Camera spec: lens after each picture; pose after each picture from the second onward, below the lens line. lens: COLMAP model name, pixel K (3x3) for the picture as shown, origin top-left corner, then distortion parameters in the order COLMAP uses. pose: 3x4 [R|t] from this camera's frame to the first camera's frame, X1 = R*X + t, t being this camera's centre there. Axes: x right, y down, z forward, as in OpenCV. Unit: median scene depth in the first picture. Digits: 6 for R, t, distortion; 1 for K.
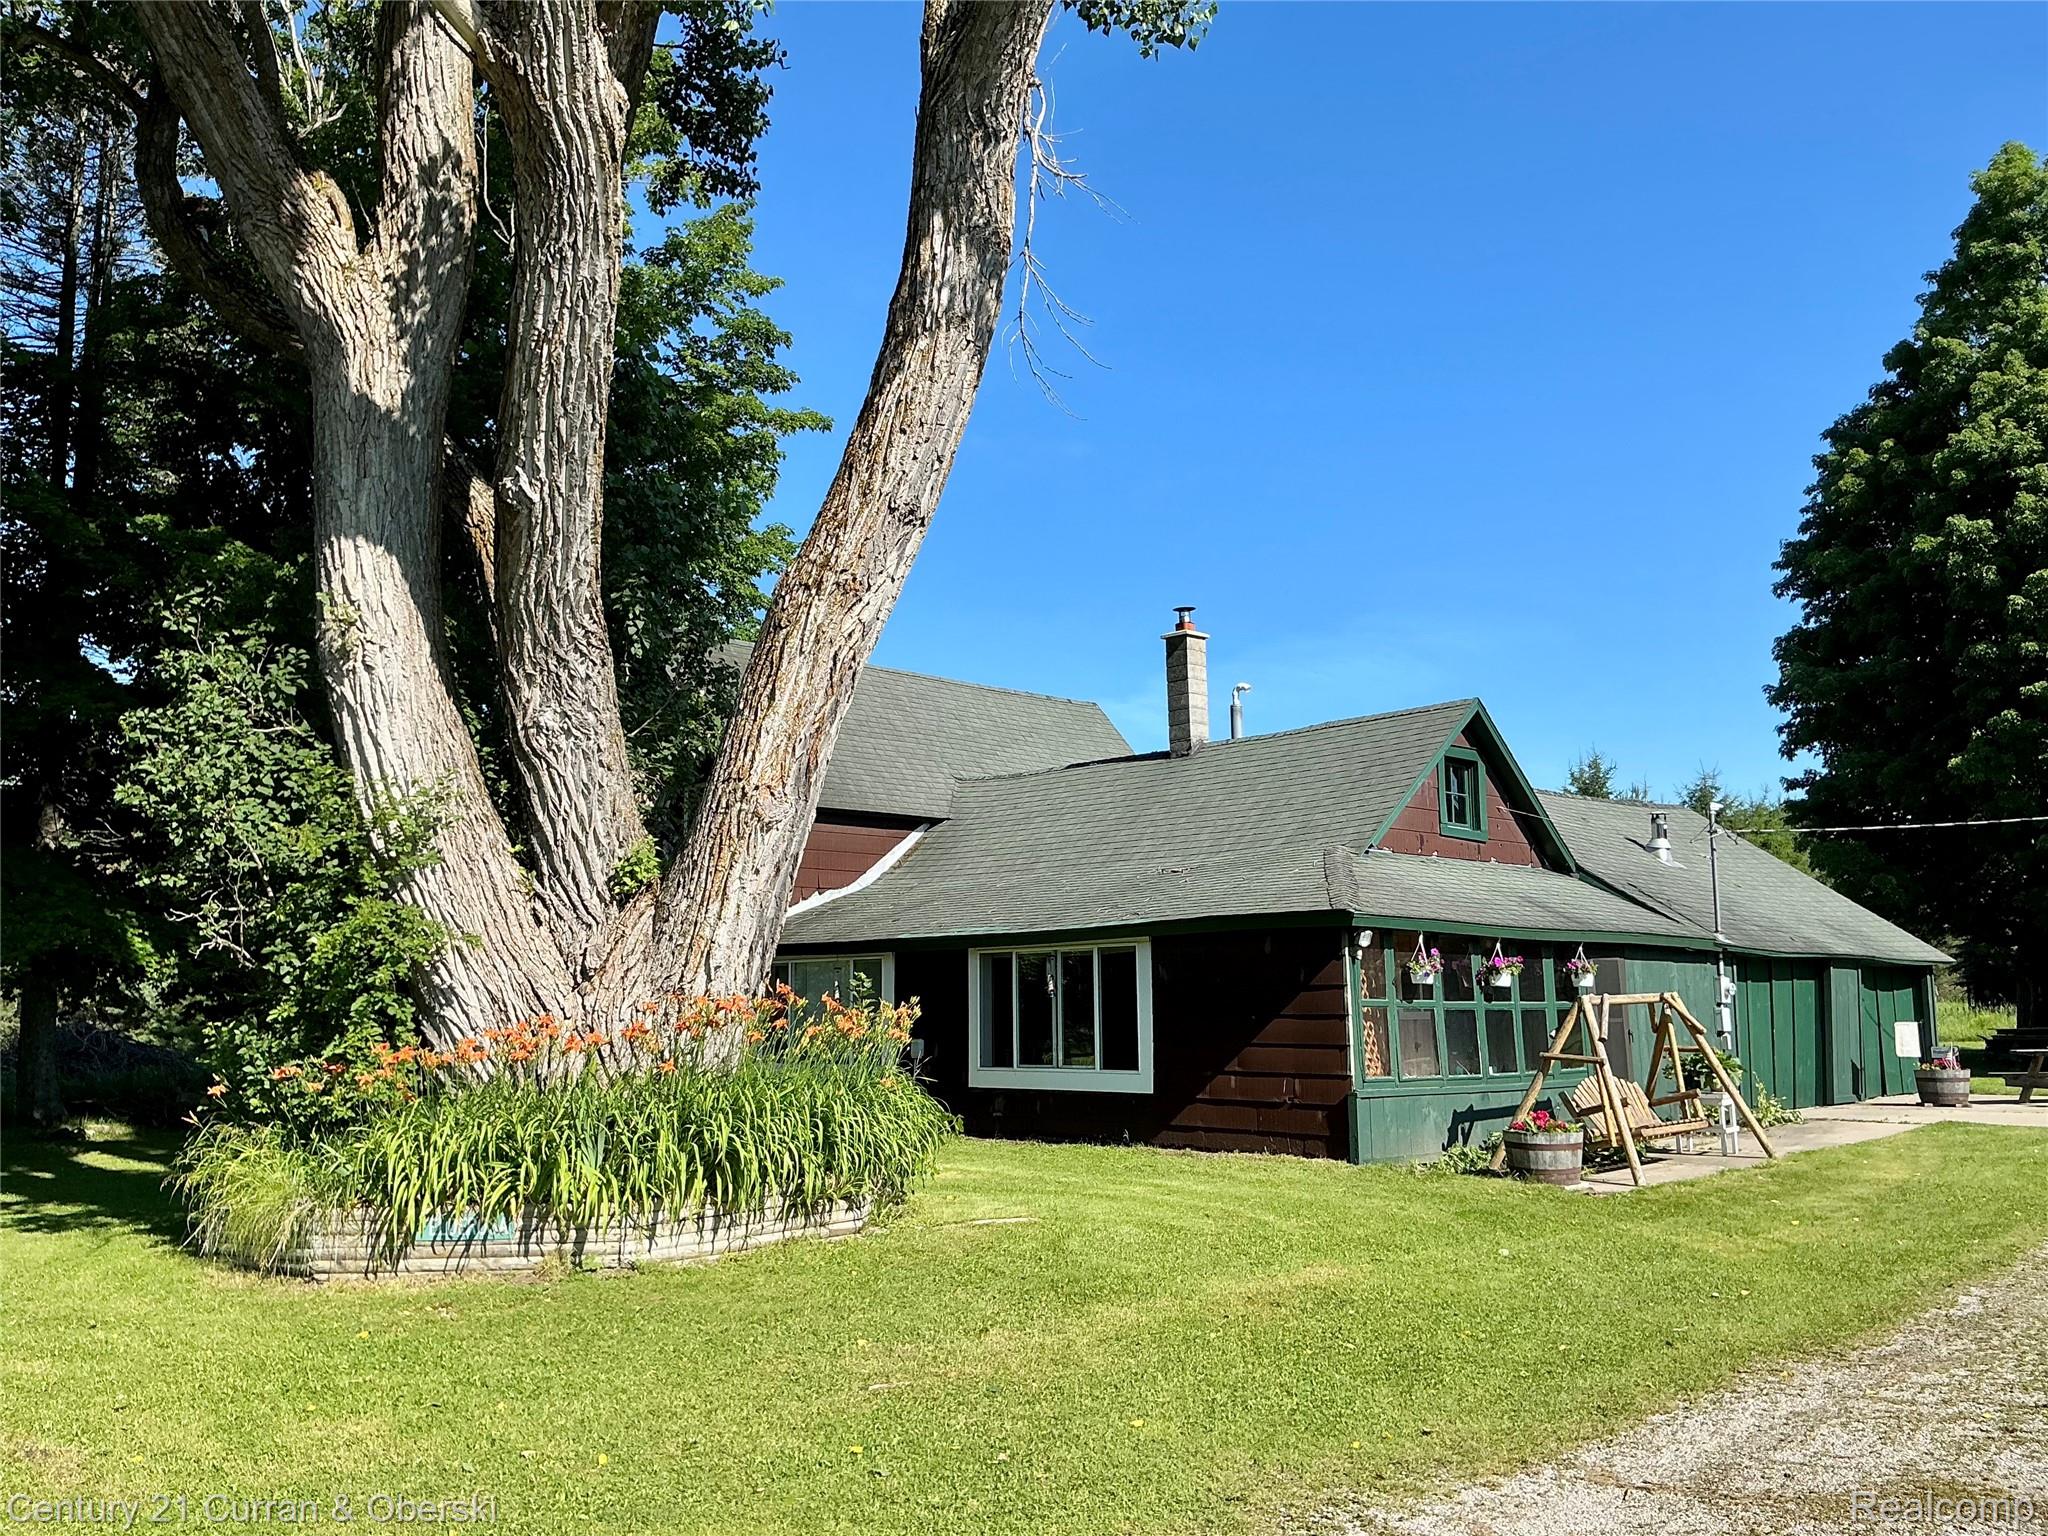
lens RADIAL K [[1678.5, 0, 1016.8], [0, 1678.5, 694.3], [0, 0, 1]] dist [0.091009, -0.155258]
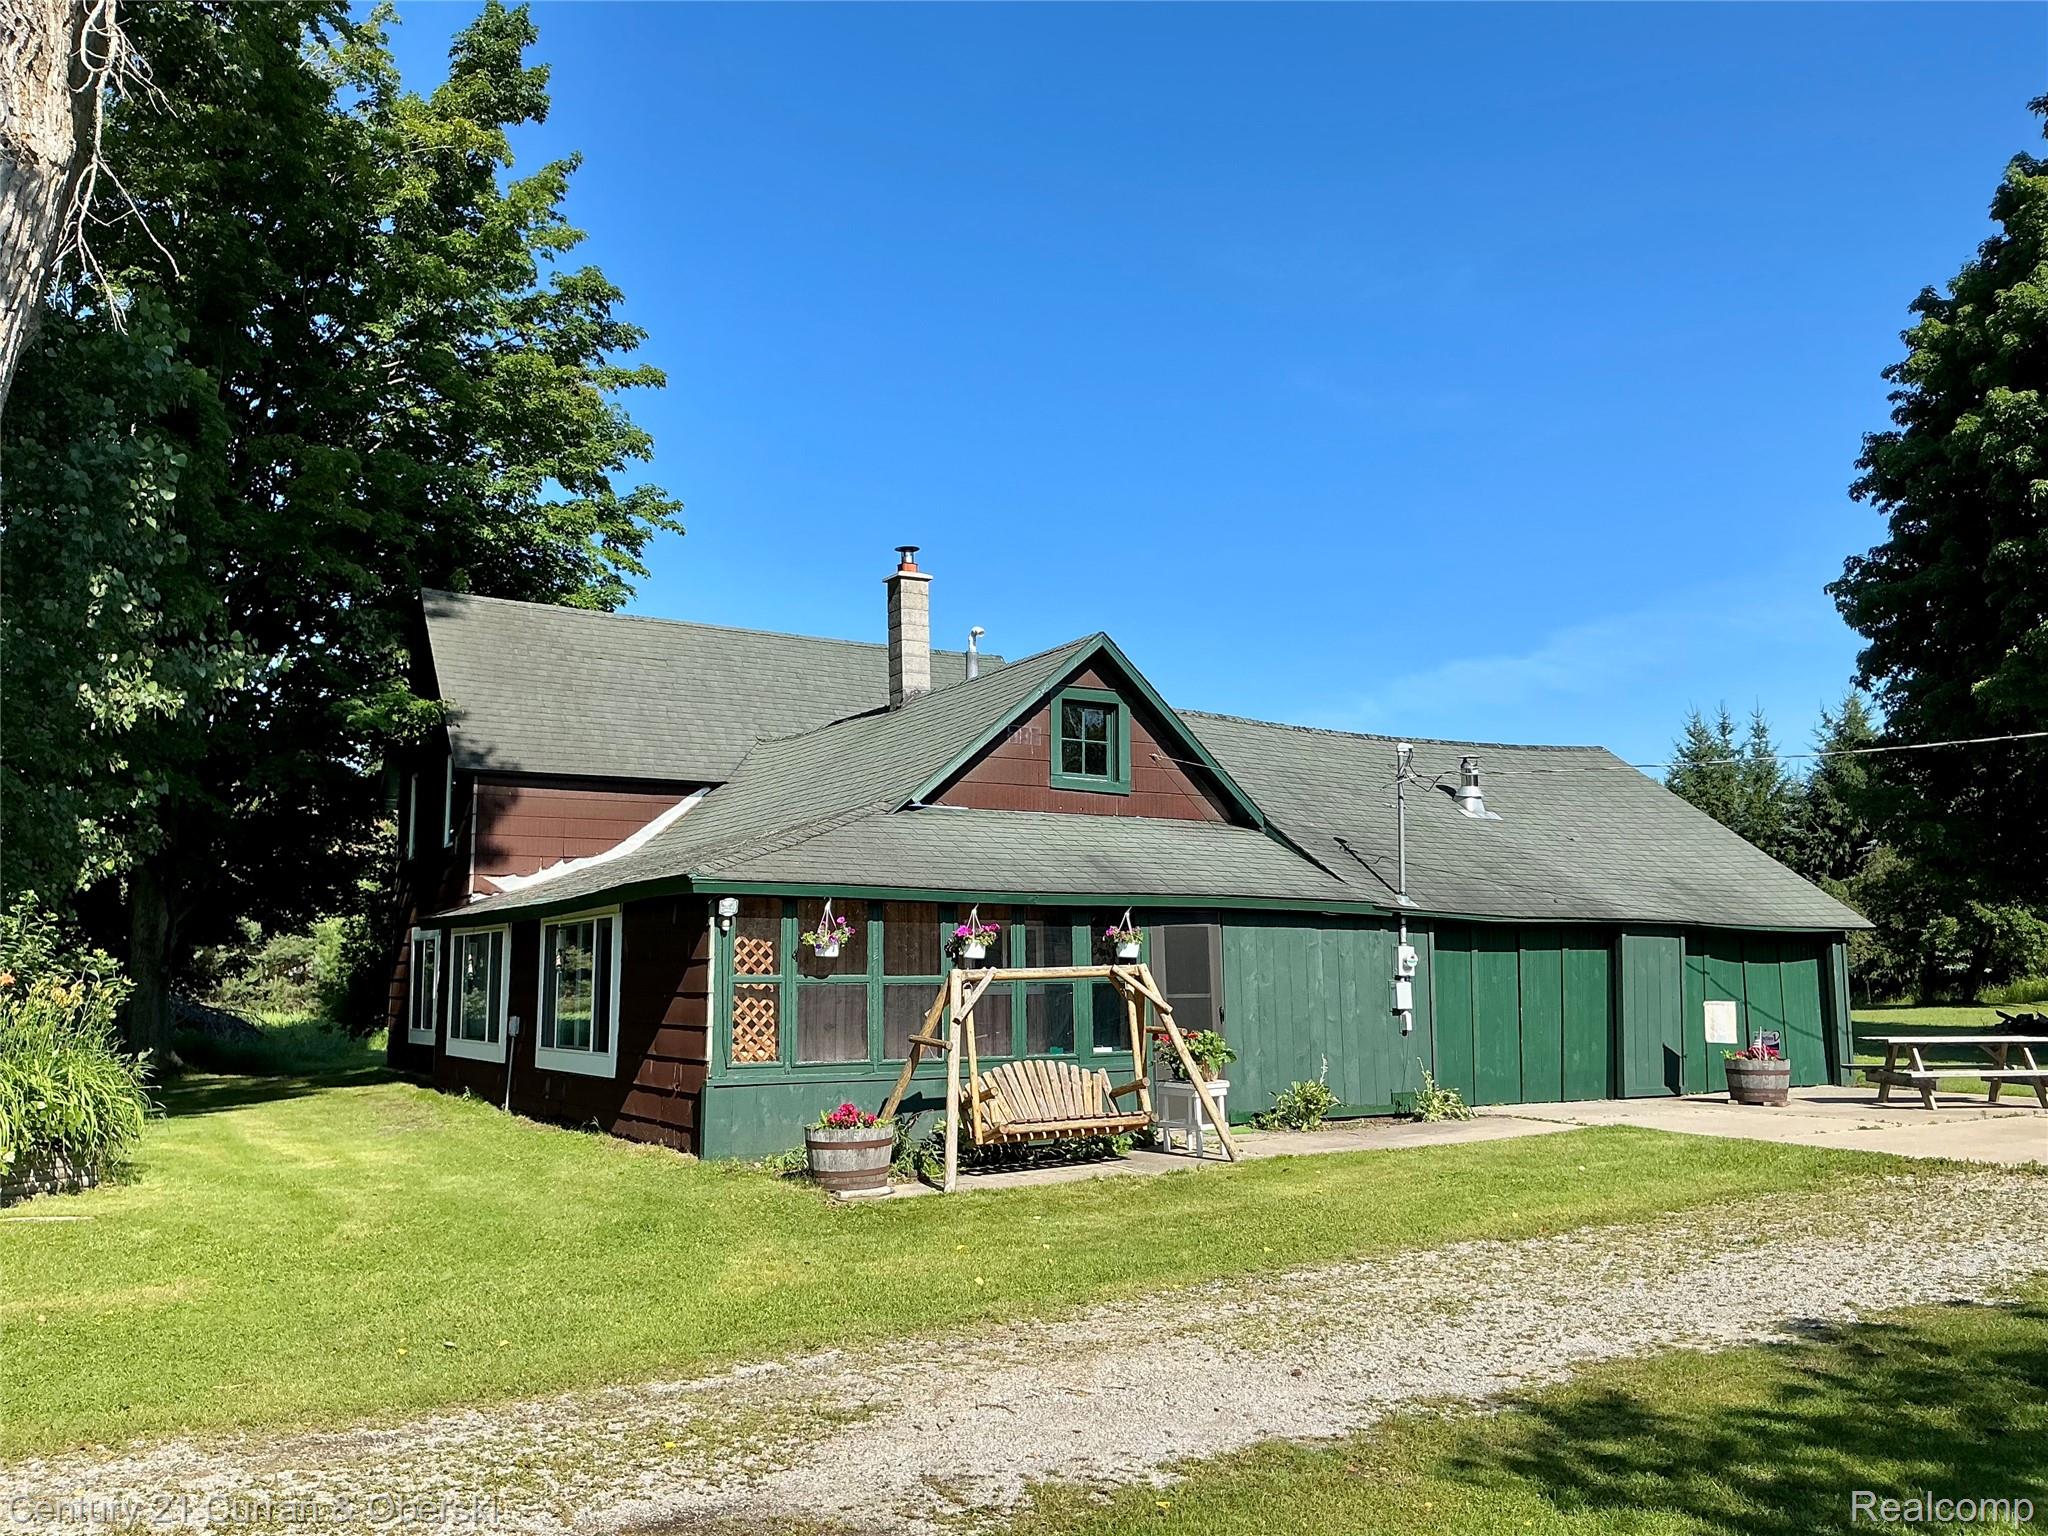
lens RADIAL K [[1678.5, 0, 1031.1], [0, 1678.5, 700.3], [0, 0, 1]] dist [0.091009, -0.155258]
pose [[0.974120, -0.033314, -0.223562, 0.384280], [0.038474, 0.999083, 0.018761, 0.017955], [0.222732, -0.026877, 0.974509, 0.121661]]
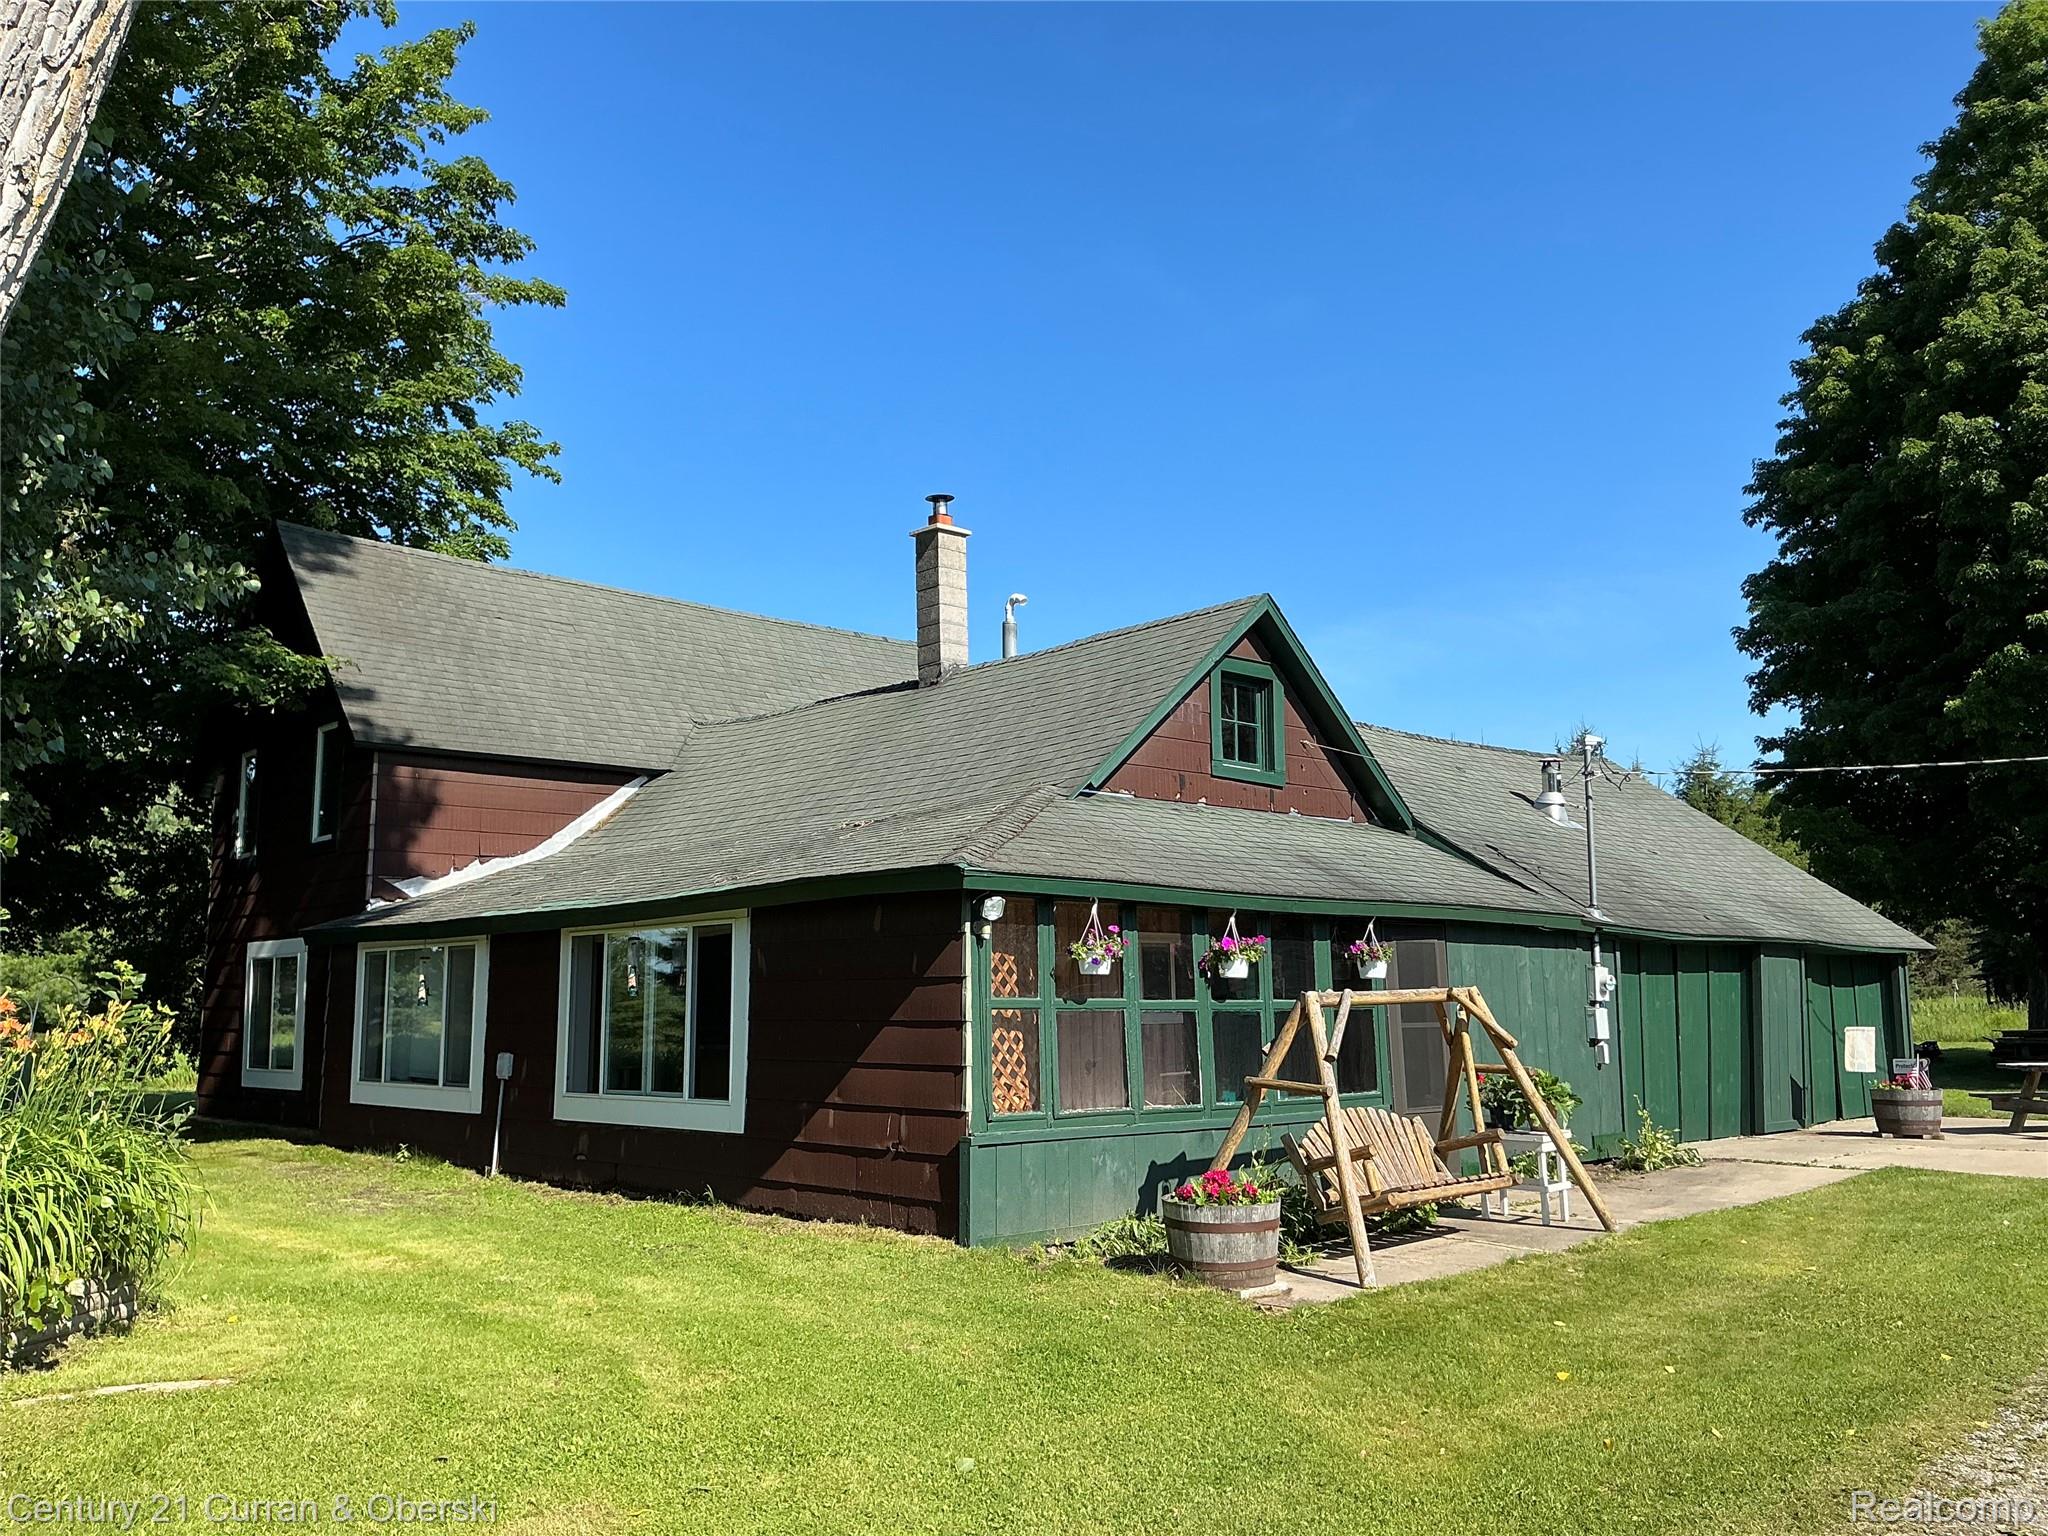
lens RADIAL K [[1678.5, 0, 1015.9], [0, 1678.5, 697.1], [0, 0, 1]] dist [0.091009, -0.155258]
pose [[0.999823, -0.001844, -0.018715, 0.156025], [0.001956, 0.999980, 0.005955, 0.038683], [0.018704, -0.005991, 0.999807, 0.225703]]
